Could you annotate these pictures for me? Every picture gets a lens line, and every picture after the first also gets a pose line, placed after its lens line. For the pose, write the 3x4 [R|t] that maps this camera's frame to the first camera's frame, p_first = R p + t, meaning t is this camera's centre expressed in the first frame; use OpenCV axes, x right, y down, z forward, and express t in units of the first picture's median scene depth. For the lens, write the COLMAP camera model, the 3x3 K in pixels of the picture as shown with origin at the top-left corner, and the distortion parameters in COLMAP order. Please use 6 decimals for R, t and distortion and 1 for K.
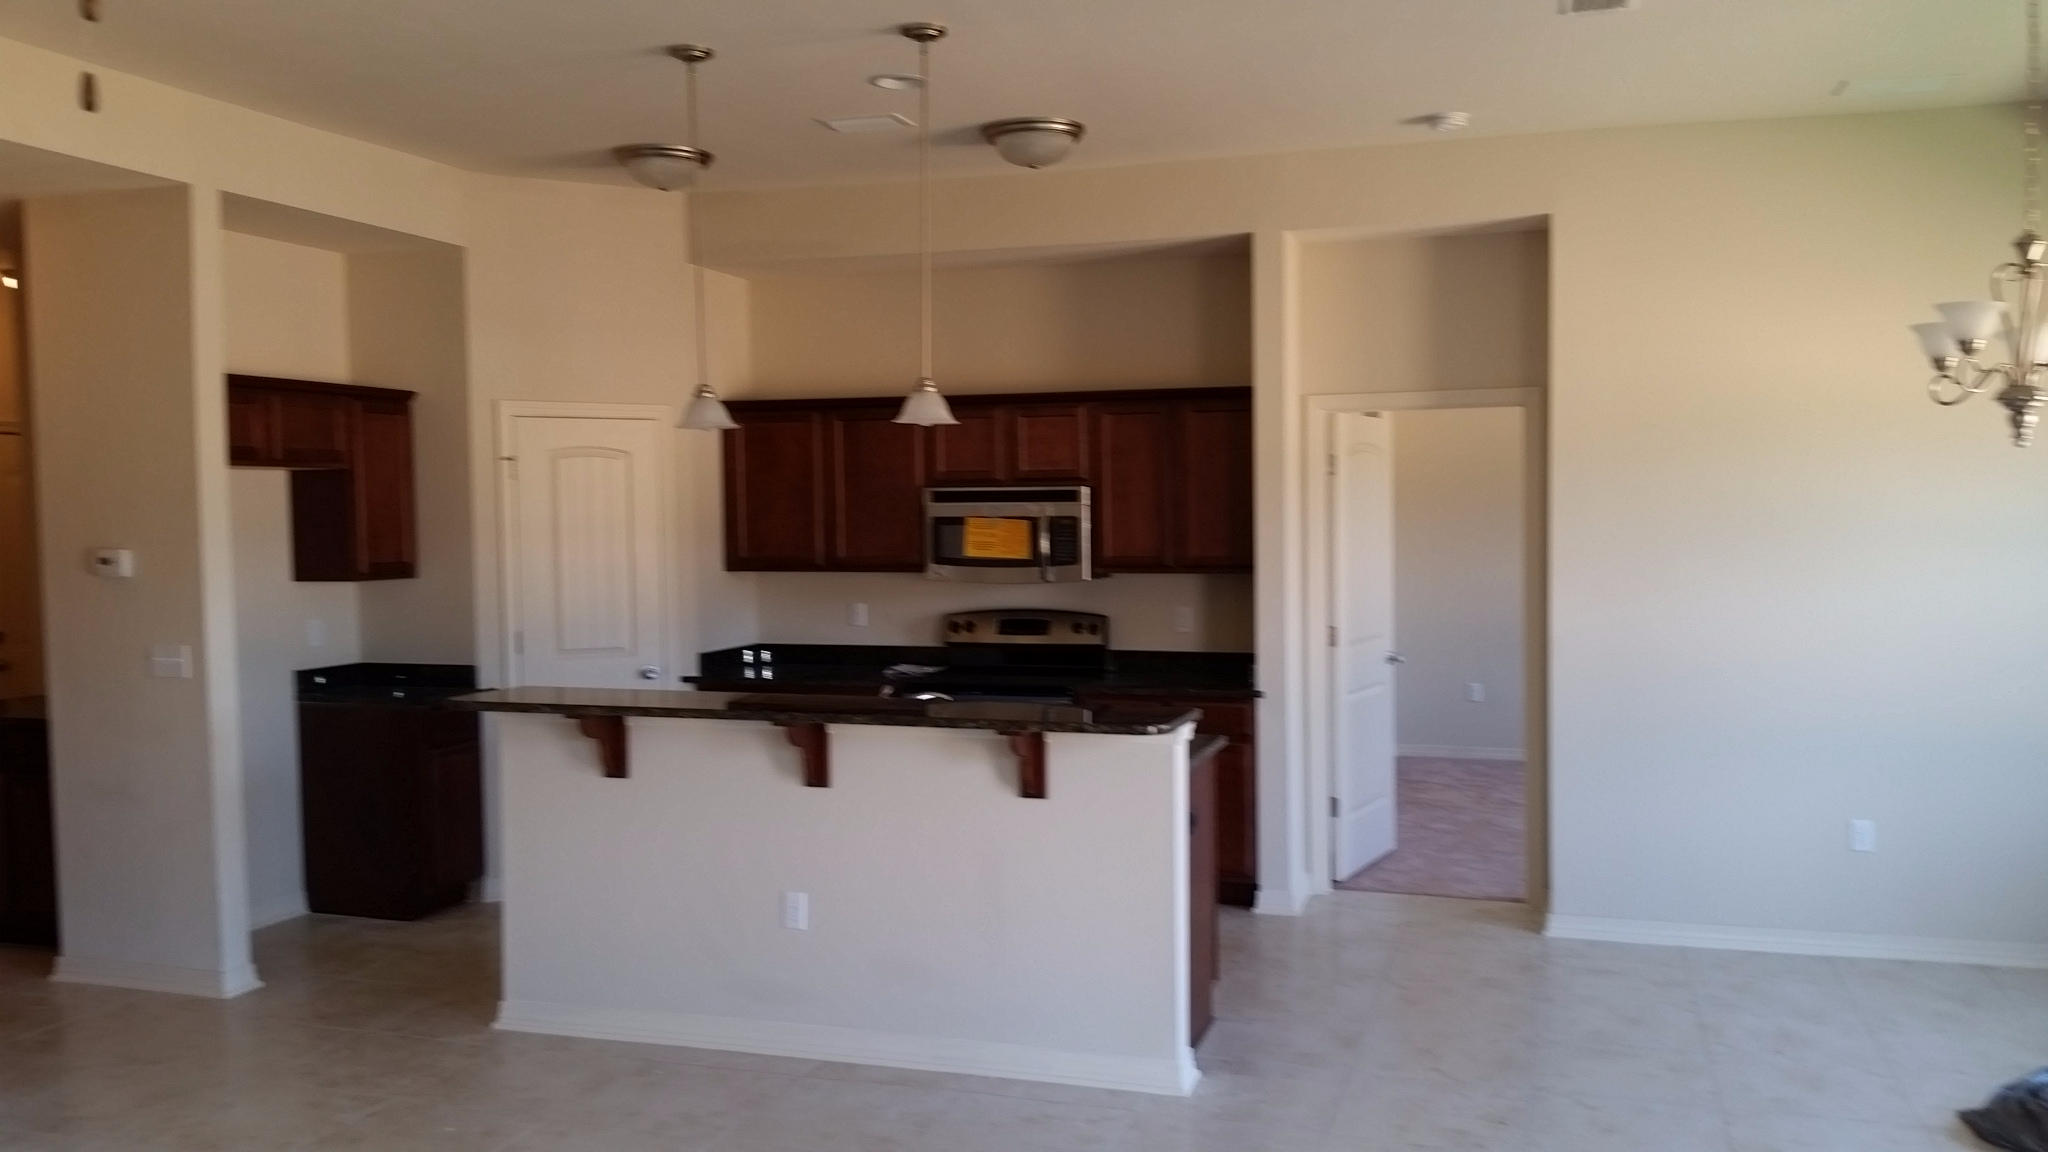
lens RADIAL K [[1667.7, 0, 1040.6], [0, 1667.7, 582.4], [0, 0, 1]] dist [0.049559, -0.078084]
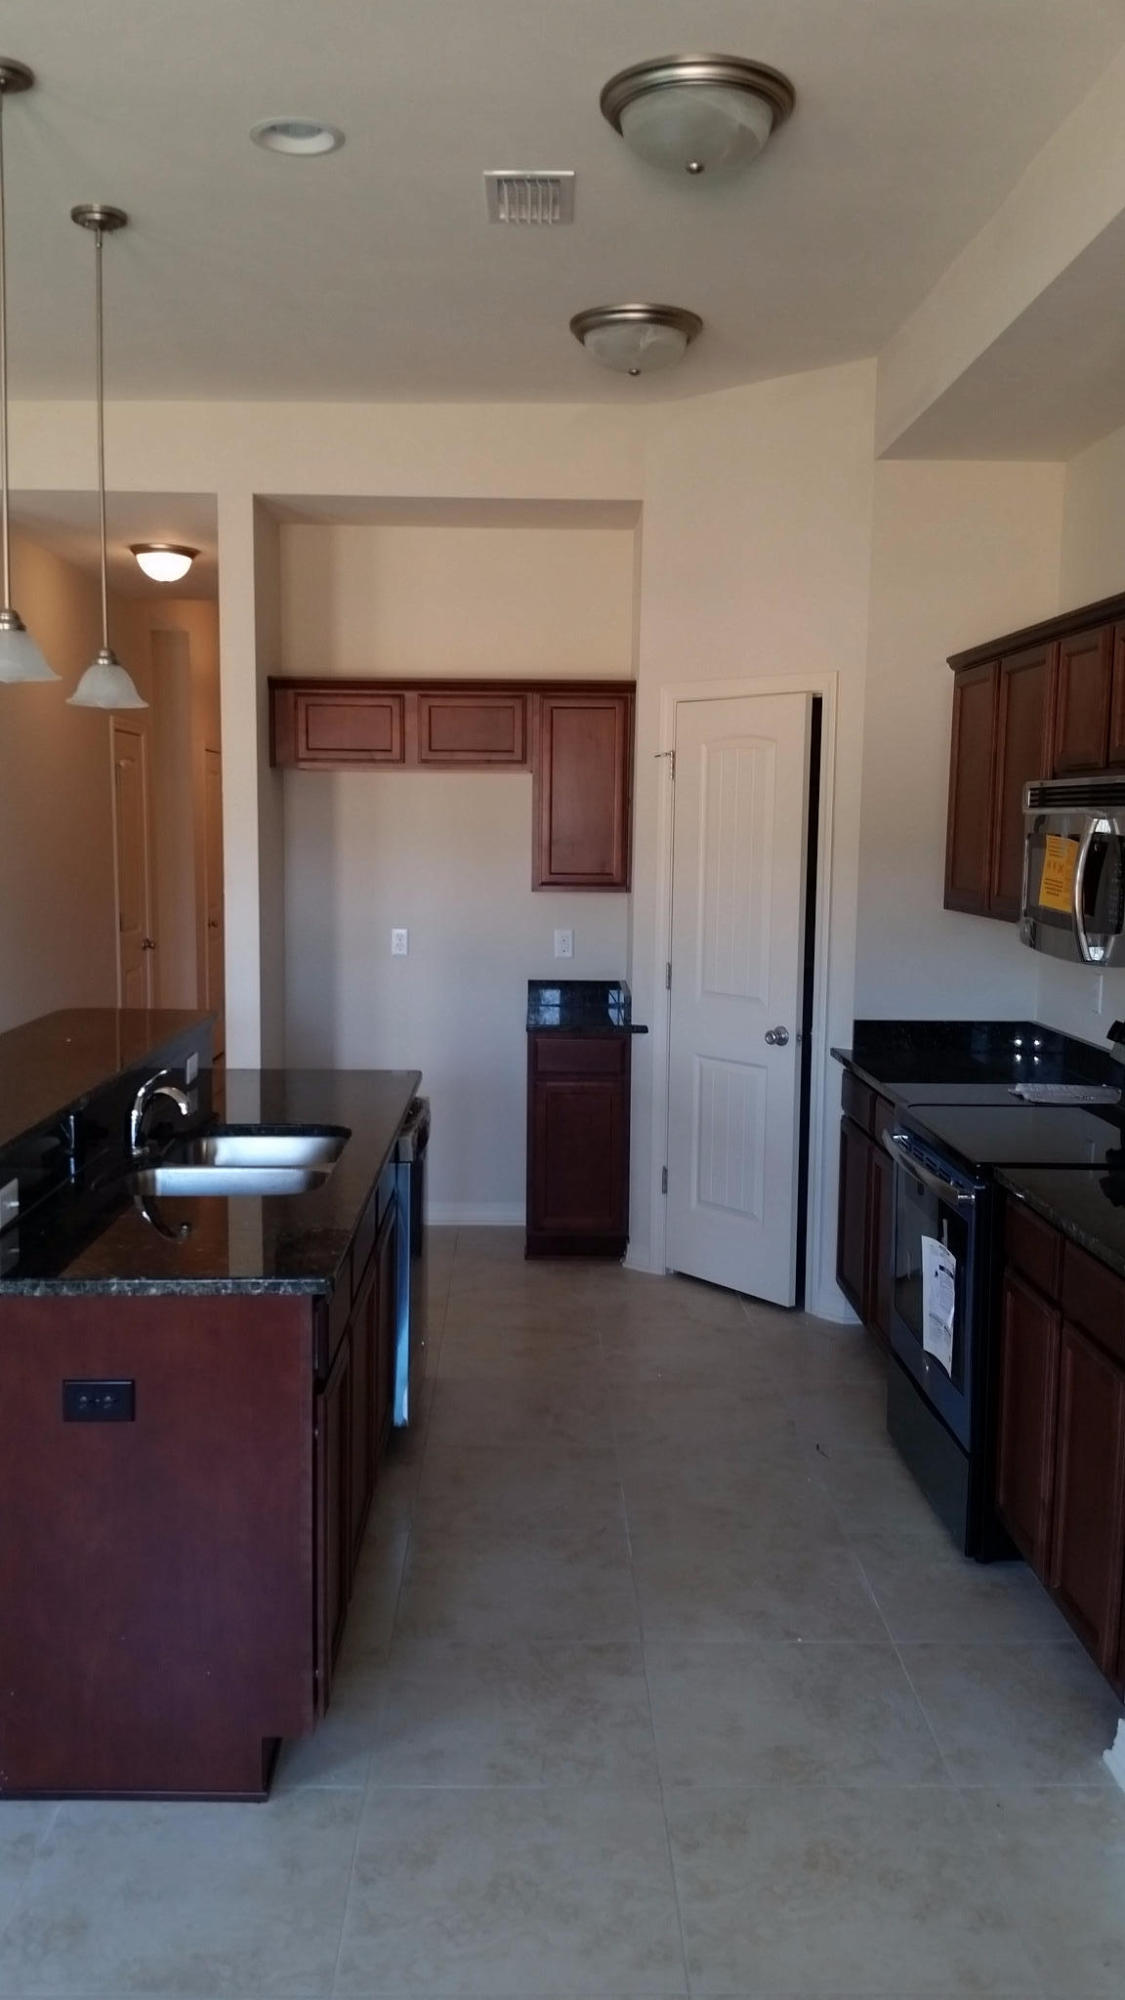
lens RADIAL K [[1628.6, 0, 557.1], [0, 1628.6, 998.3], [0, 0, 1]] dist [0.049559, -0.078084]
pose [[0.325124, 0.111324, -0.939096, 0.423660], [-0.057277, 0.993542, 0.097949, -0.029096], [0.943935, 0.021943, 0.329401, 0.675111]]
